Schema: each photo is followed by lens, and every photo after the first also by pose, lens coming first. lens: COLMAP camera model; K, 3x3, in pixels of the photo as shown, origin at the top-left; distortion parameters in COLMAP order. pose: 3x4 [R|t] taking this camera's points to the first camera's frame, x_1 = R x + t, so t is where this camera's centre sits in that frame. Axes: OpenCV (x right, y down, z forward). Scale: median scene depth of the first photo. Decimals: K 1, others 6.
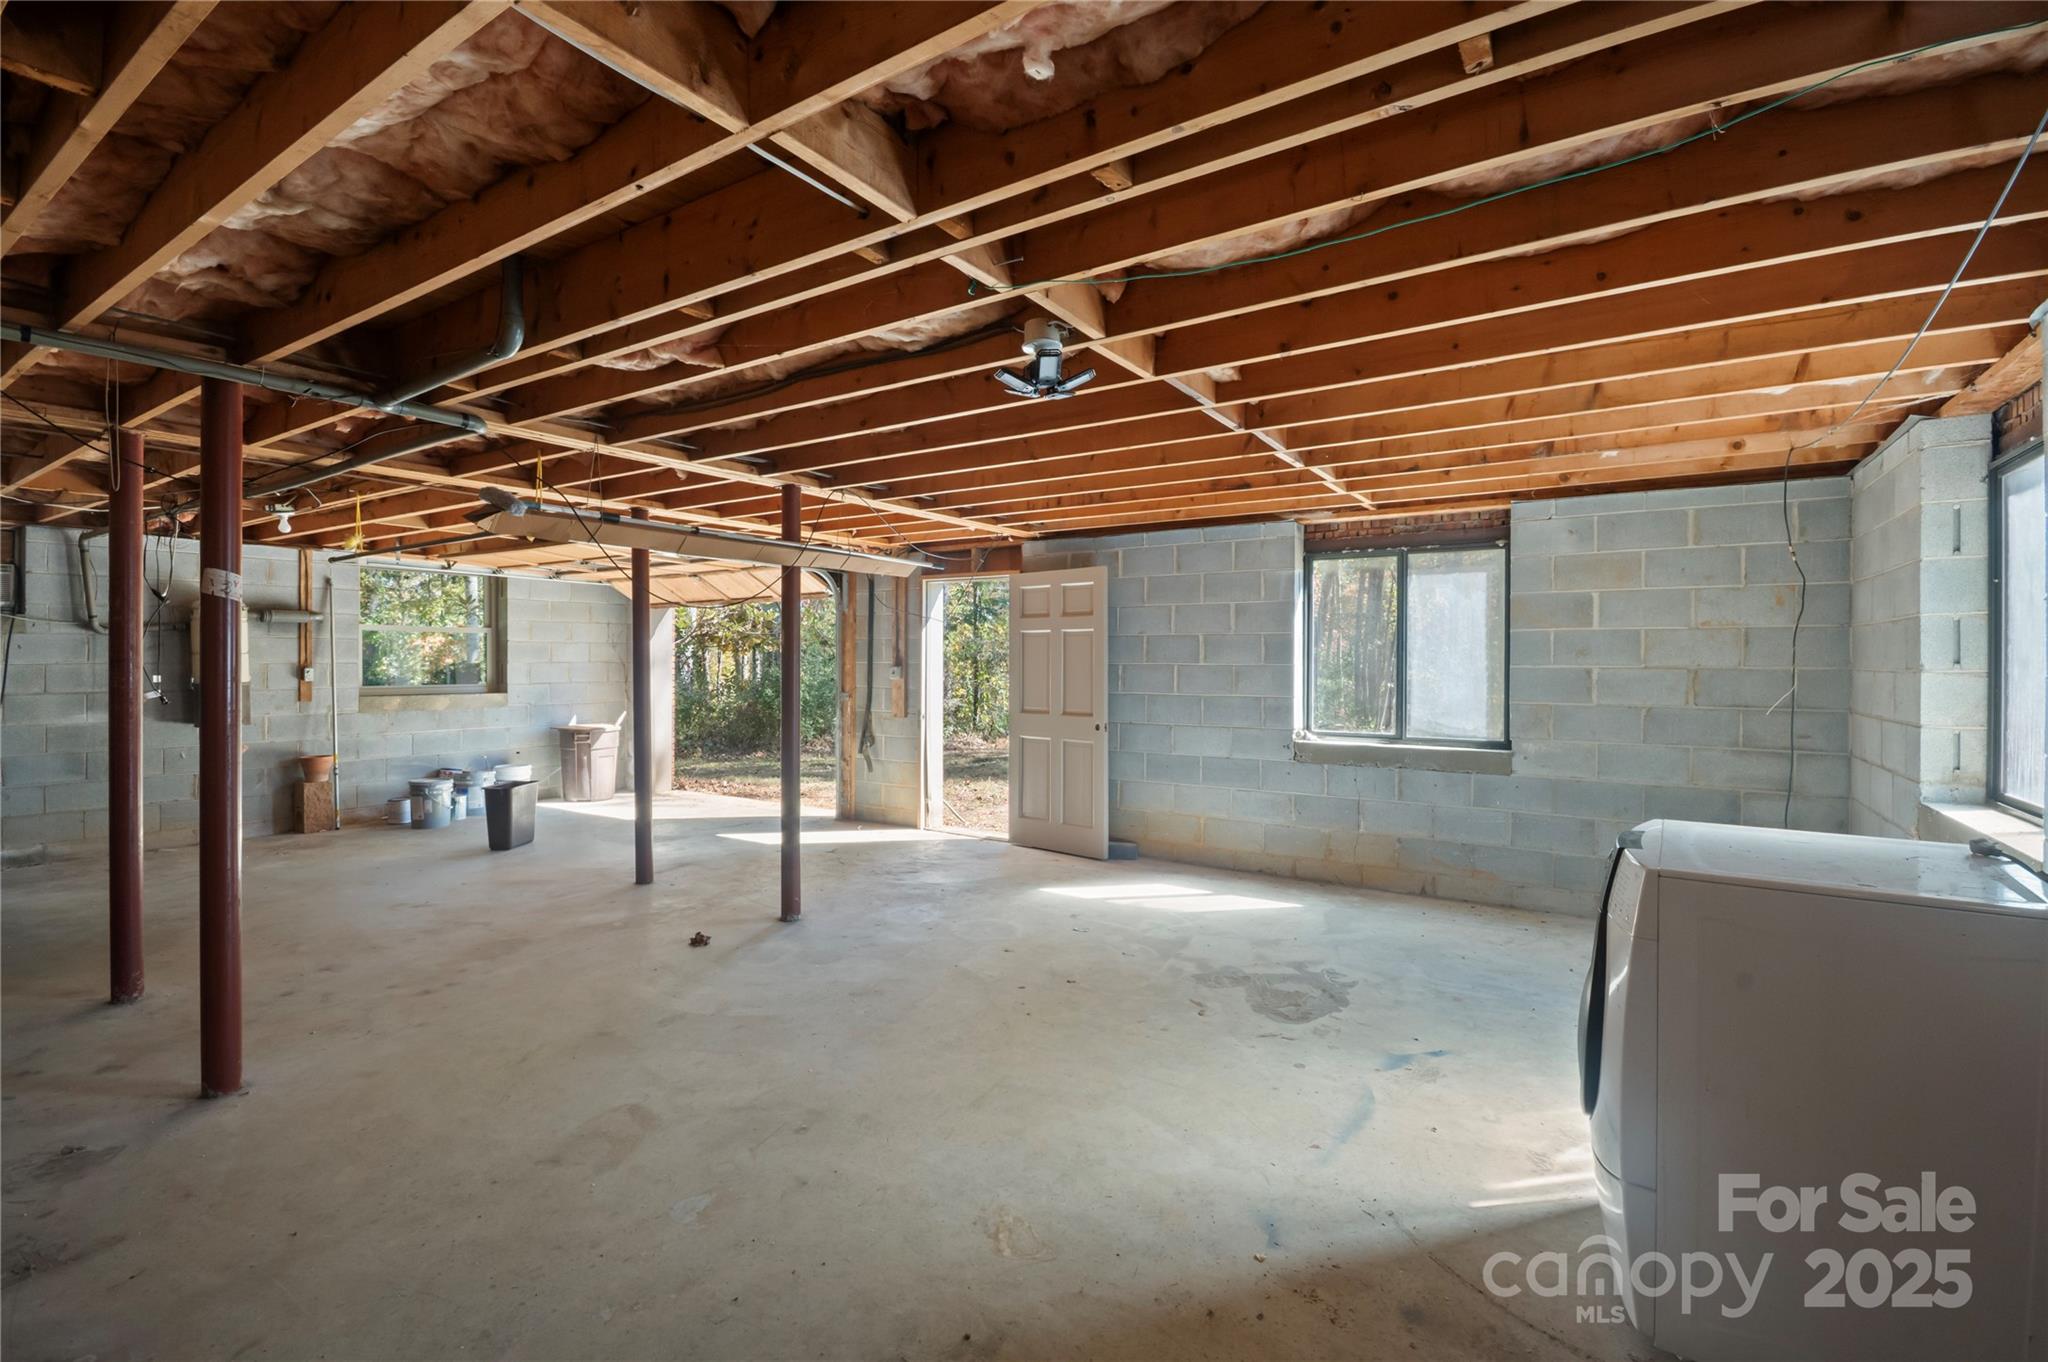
lens RADIAL K [[936.0, 0, 1030.8], [0, 936.0, 660.3], [0, 0, 1]] dist [-0.002181, -0.001293]
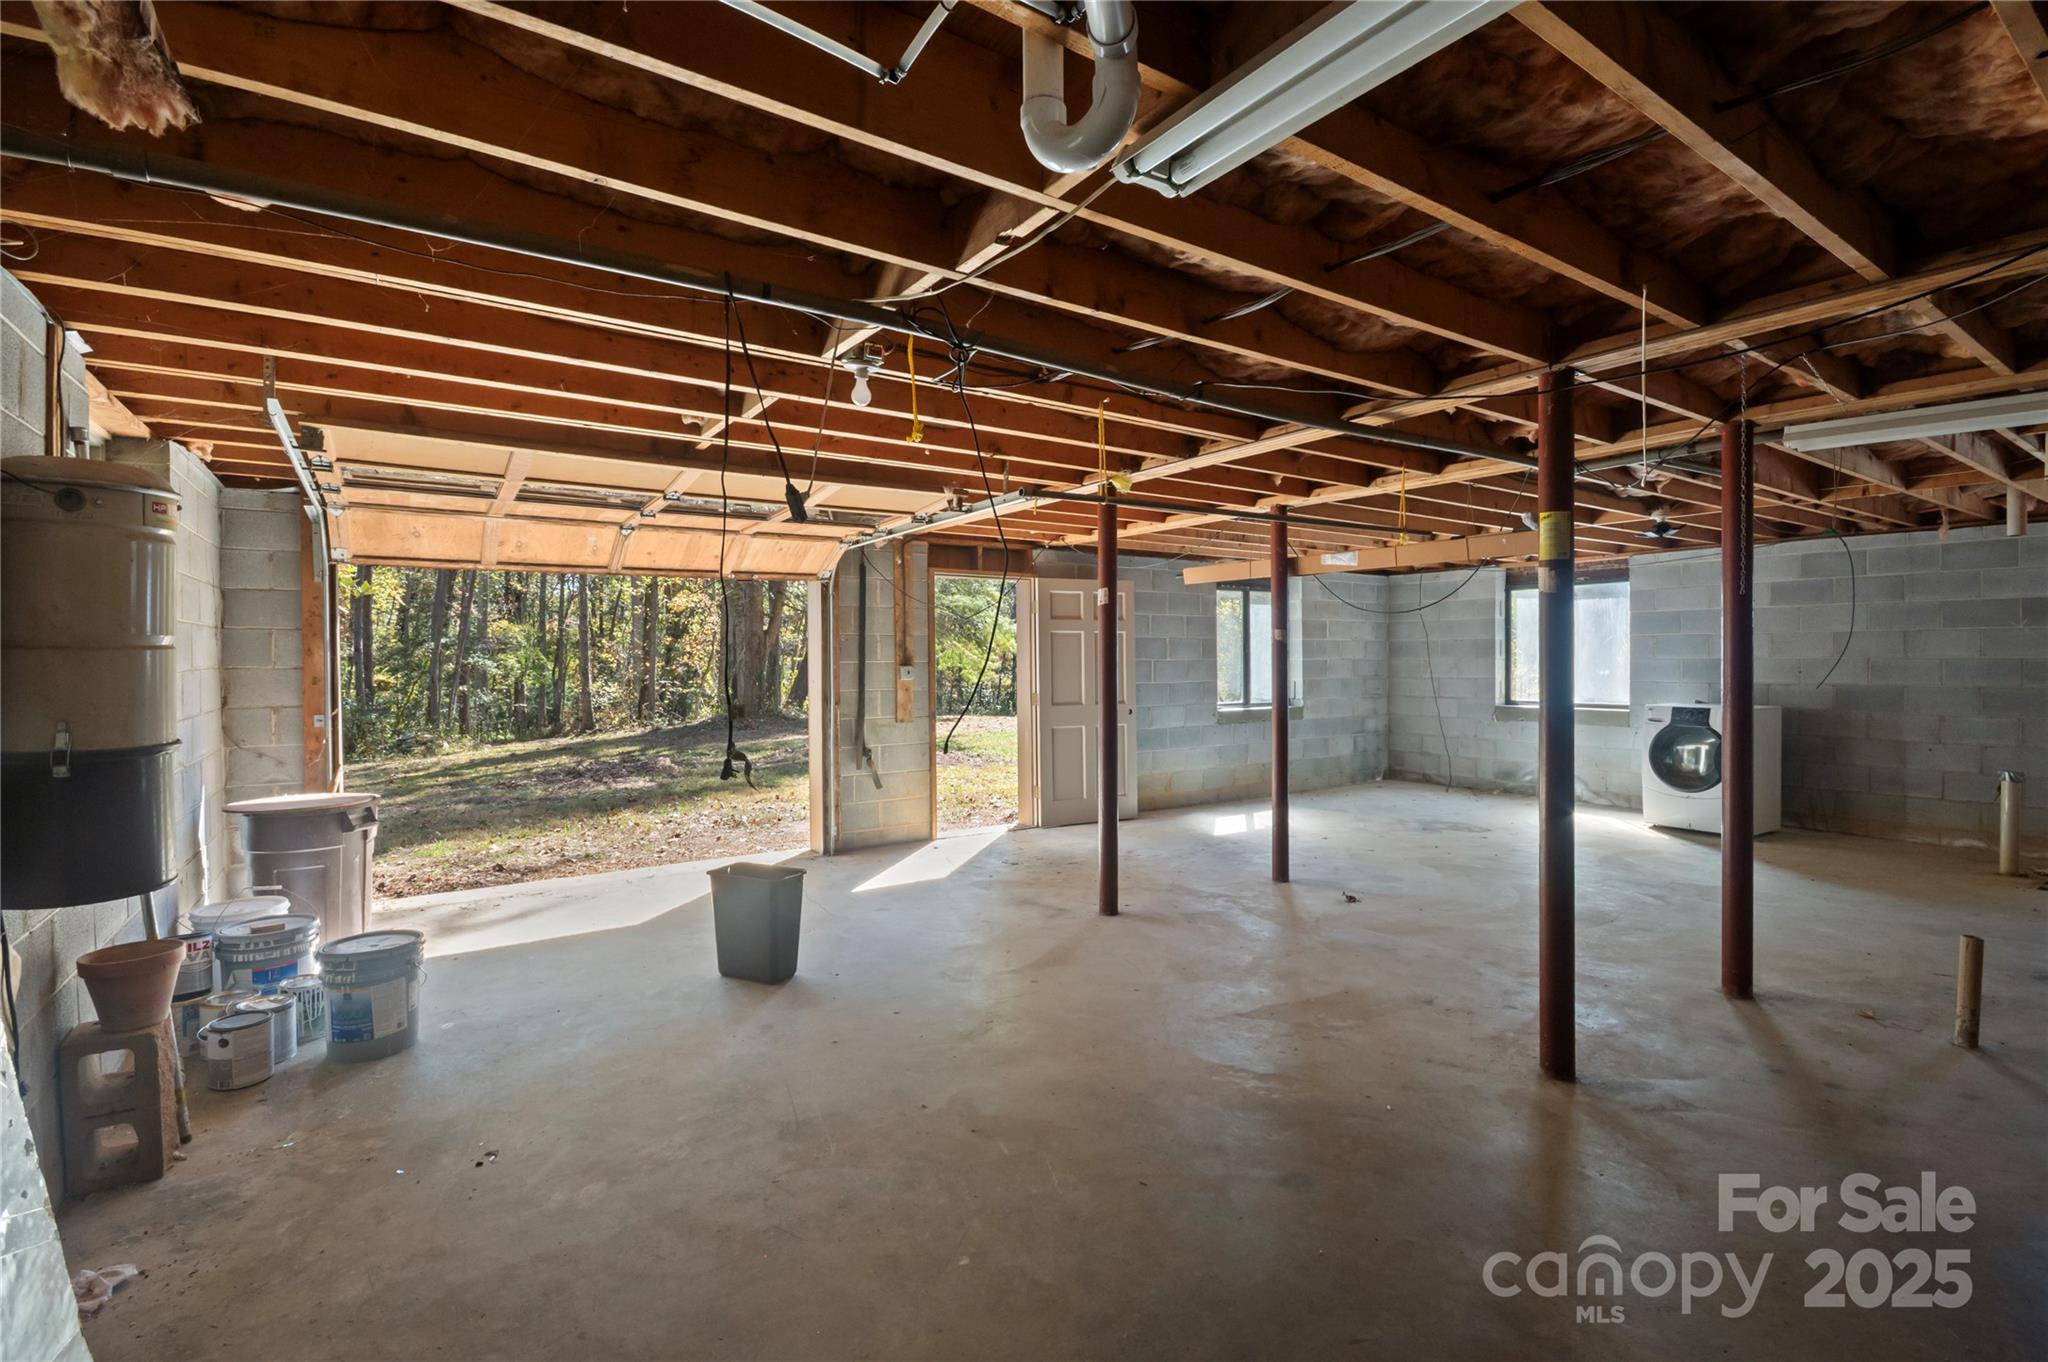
lens RADIAL K [[936.0, 0, 1030.8], [0, 936.0, 660.3], [0, 0, 1]] dist [-0.002181, -0.001293]
pose [[0.372395, -0.005412, 0.928059, -1.208625], [0.009864, 0.999950, 0.001873, 0.000677], [-0.928022, 0.008457, 0.372429, 0.716503]]
